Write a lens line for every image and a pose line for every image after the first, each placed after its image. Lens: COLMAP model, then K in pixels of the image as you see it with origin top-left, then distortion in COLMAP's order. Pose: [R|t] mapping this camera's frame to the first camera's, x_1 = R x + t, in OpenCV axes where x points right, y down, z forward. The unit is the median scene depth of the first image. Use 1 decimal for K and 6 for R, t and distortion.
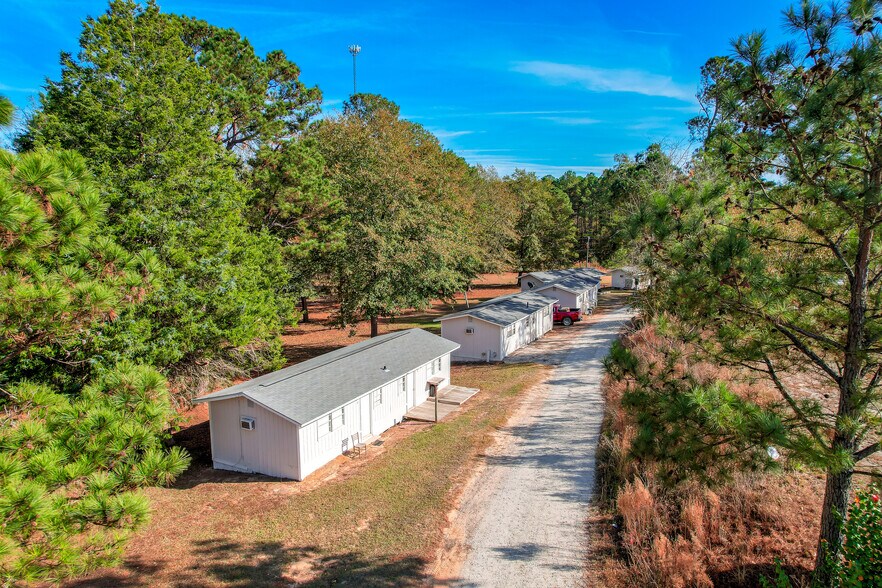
lens RADIAL K [[565.0, 0, 441.0], [0, 565.0, 294.0], [0, 0, 1]] dist [-0.056342, 0.050374]
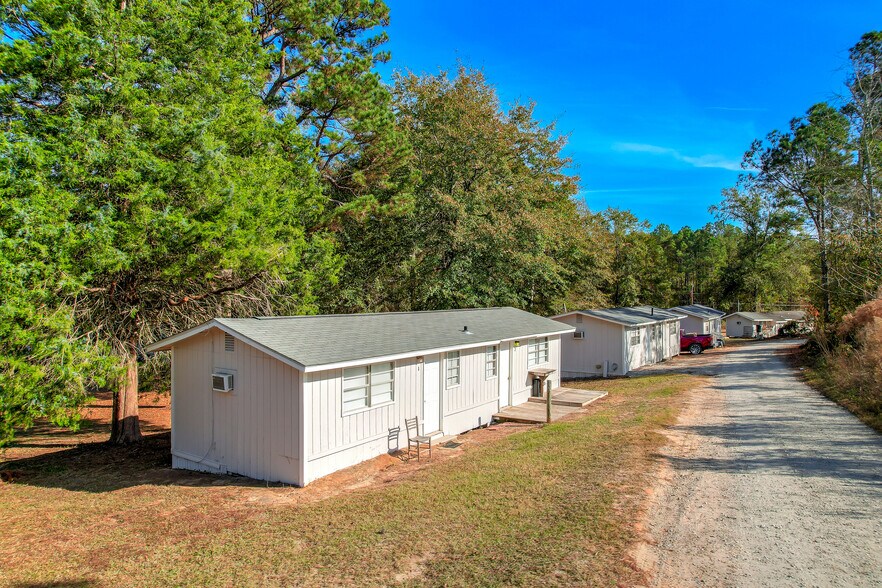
lens RADIAL K [[565.0, 0, 441.0], [0, 565.0, 294.0], [0, 0, 1]] dist [-0.056342, 0.050374]
pose [[0.990764, 0.003837, -0.135542, -0.041511], [-0.022276, 0.990623, -0.134793, 0.174778], [0.133753, 0.136568, 0.981560, 0.376509]]
